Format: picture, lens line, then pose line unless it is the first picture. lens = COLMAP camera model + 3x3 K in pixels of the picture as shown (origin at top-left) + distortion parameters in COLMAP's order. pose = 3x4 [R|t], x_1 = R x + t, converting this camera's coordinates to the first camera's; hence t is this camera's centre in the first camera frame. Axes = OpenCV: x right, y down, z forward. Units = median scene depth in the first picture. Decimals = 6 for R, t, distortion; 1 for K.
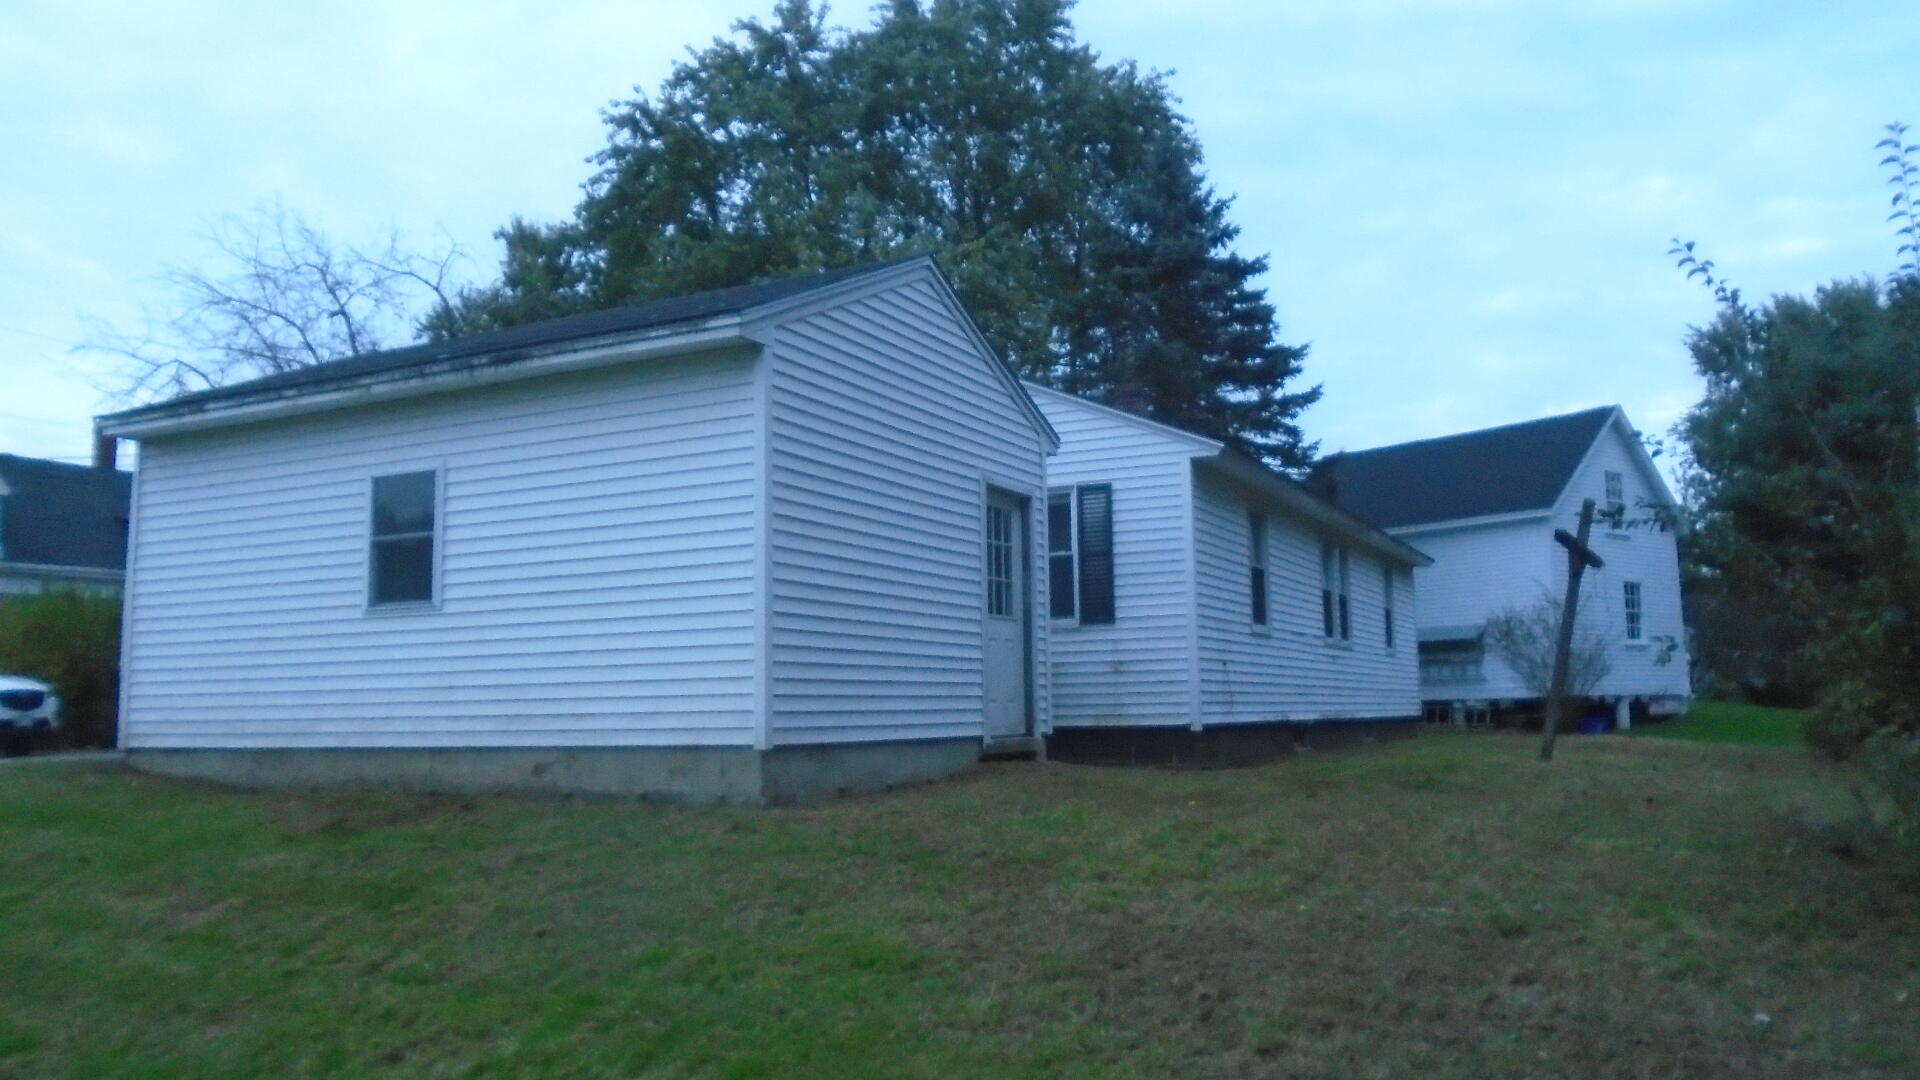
lens RADIAL K [[1471.9, 0, 960.0], [0, 1471.9, 540.0], [0, 0, 1]] dist [-0.007142, -0.000738]
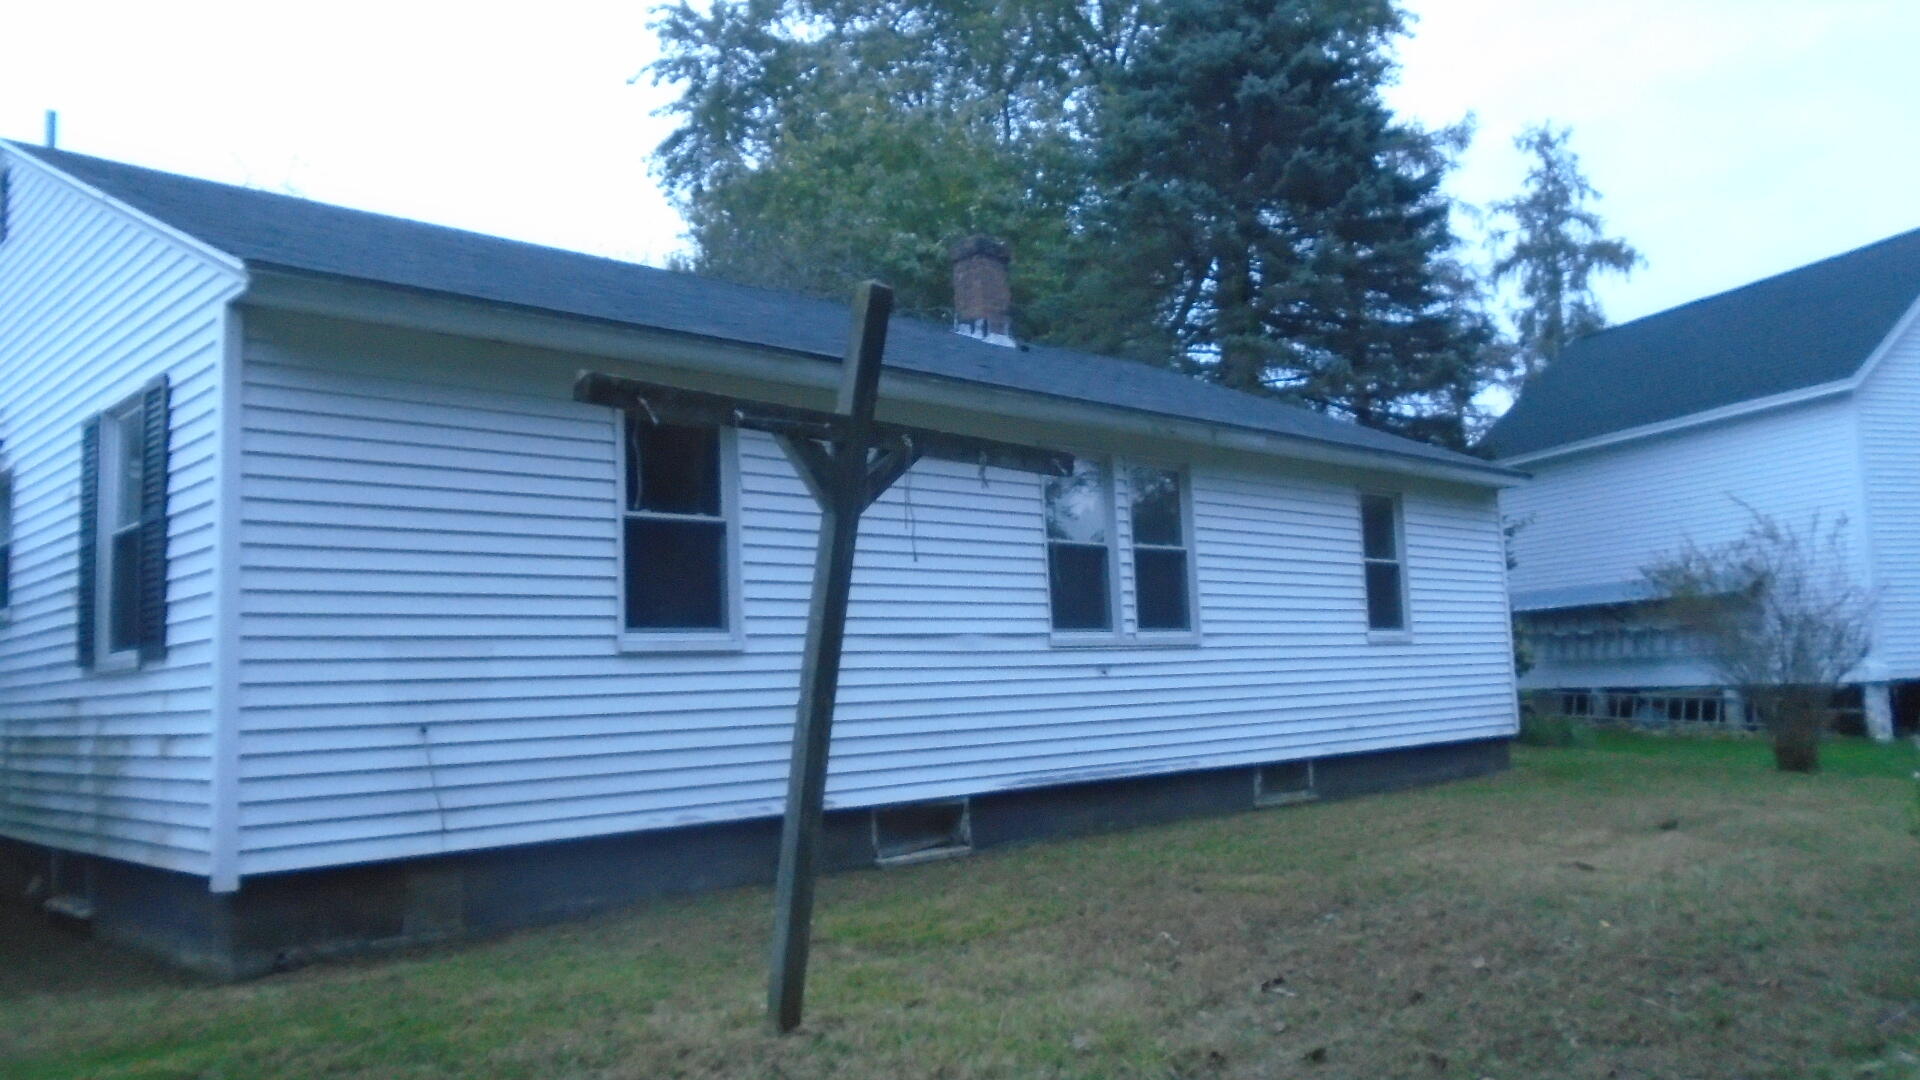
lens RADIAL K [[1471.9, 0, 960.0], [0, 1471.9, 540.0], [0, 0, 1]] dist [-0.007142, -0.000738]
pose [[0.948533, -0.079824, -0.306453, 0.355825], [0.082046, 0.996613, -0.005645, 0.029340], [0.305865, -0.019789, 0.951869, 0.436974]]
